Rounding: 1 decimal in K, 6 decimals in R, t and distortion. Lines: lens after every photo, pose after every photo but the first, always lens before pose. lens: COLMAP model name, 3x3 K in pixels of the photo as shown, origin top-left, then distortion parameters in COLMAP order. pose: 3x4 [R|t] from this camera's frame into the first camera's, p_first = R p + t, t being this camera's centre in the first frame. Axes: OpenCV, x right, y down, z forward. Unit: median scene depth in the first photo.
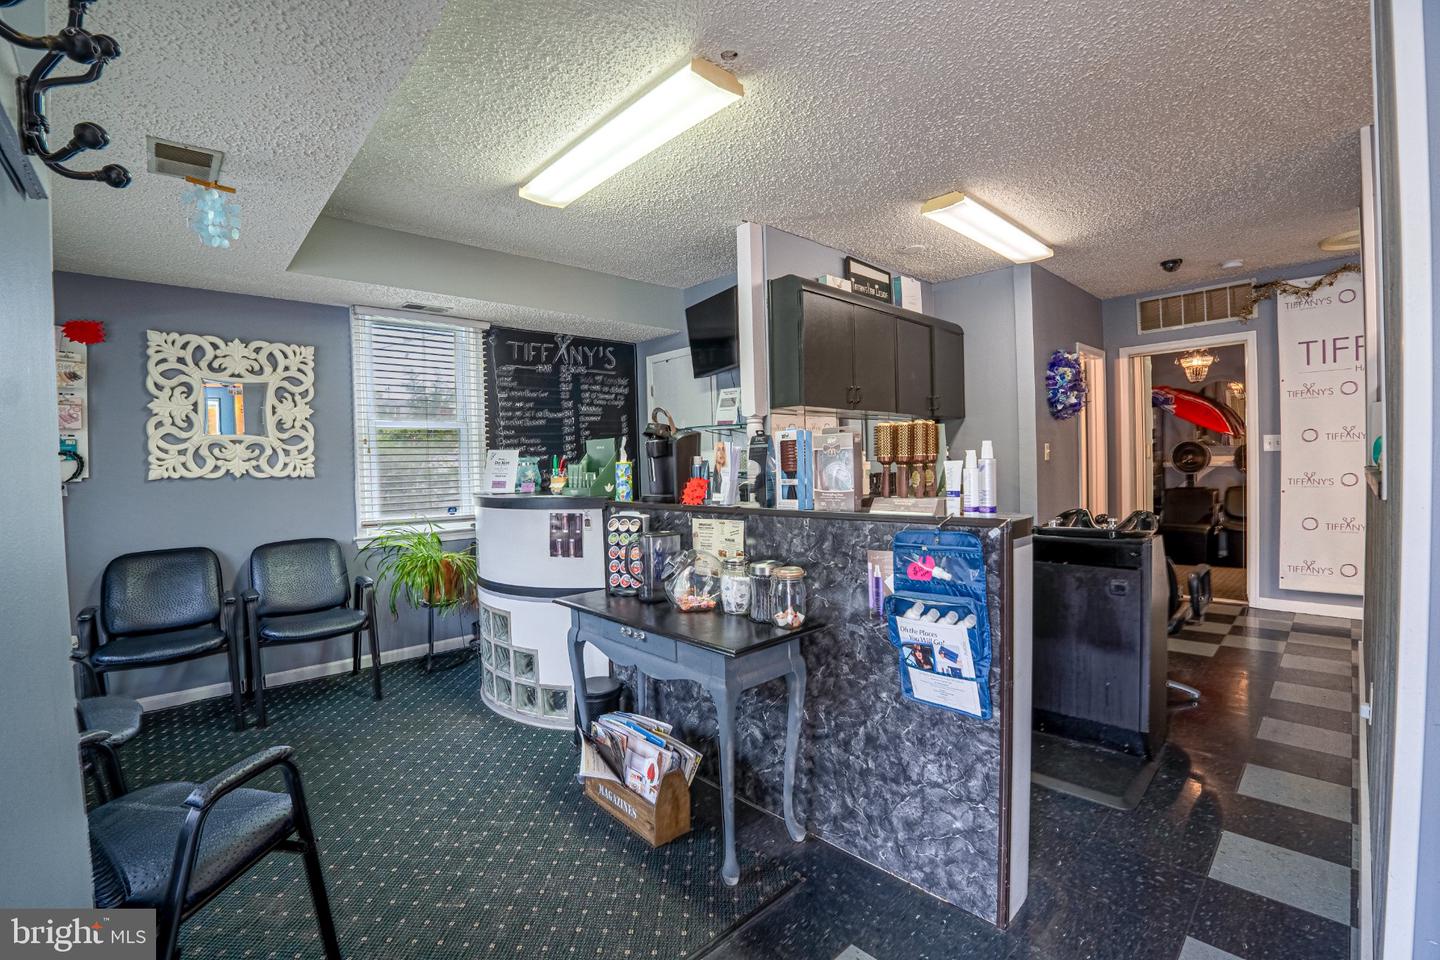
lens RADIAL K [[622.3, 0, 720.2], [0, 622.3, 480.7], [0, 0, 1]] dist [-0.045872, 0.000049]
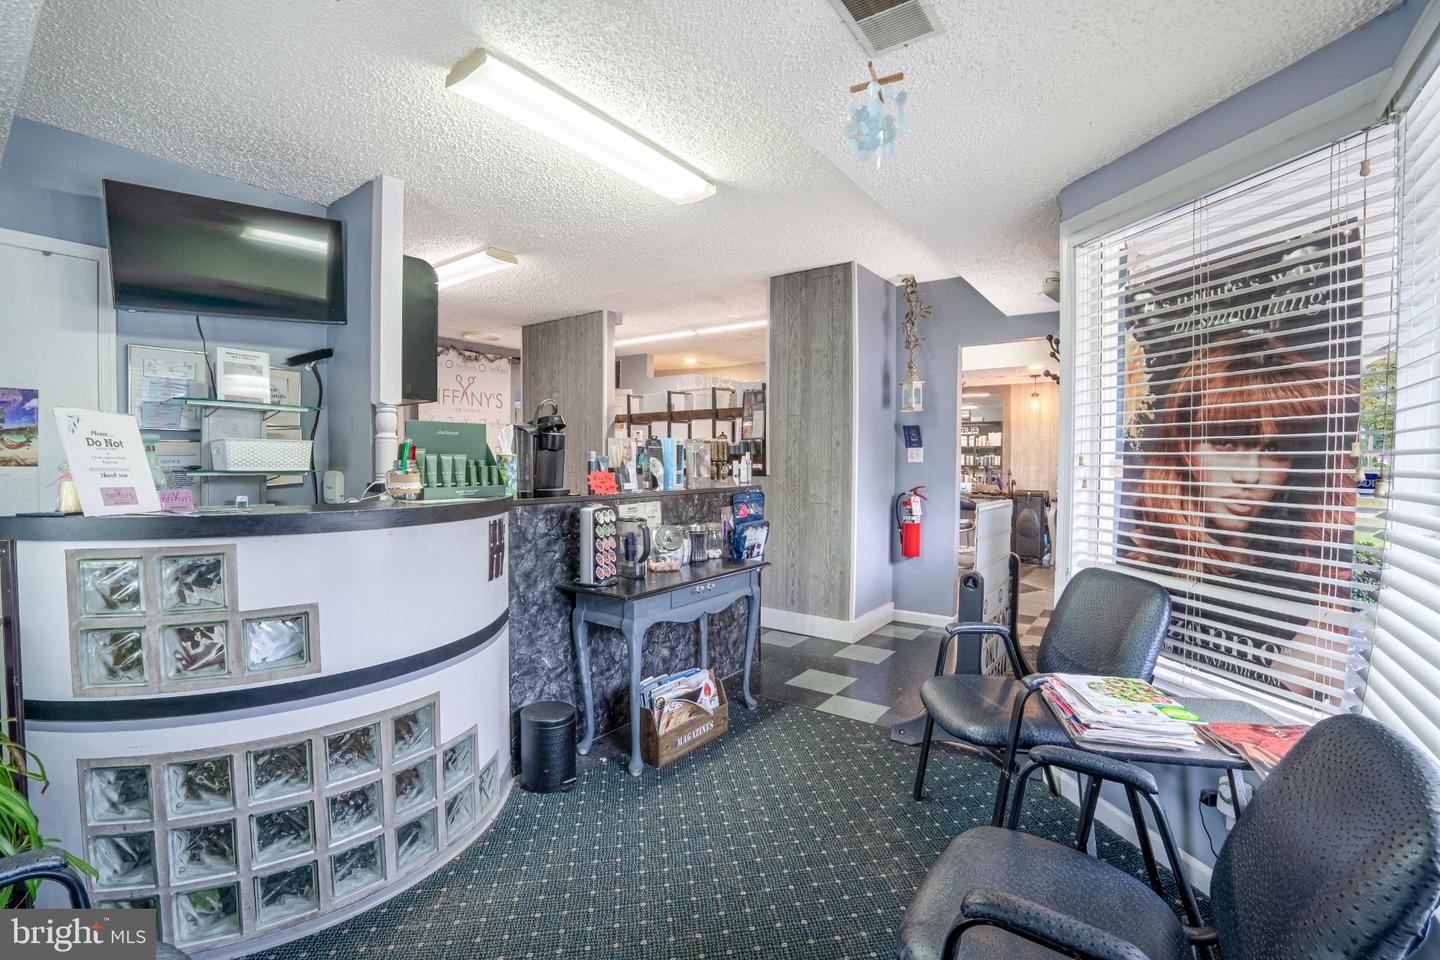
lens RADIAL K [[622.3, 0, 719.9], [0, 622.3, 477.1], [0, 0, 1]] dist [-0.045872, 0.000049]
pose [[-0.197840, -0.003752, 0.980227, -1.663355], [0.021866, 0.999727, 0.008239, 0.004030], [-0.979990, 0.023064, -0.197704, 1.424265]]
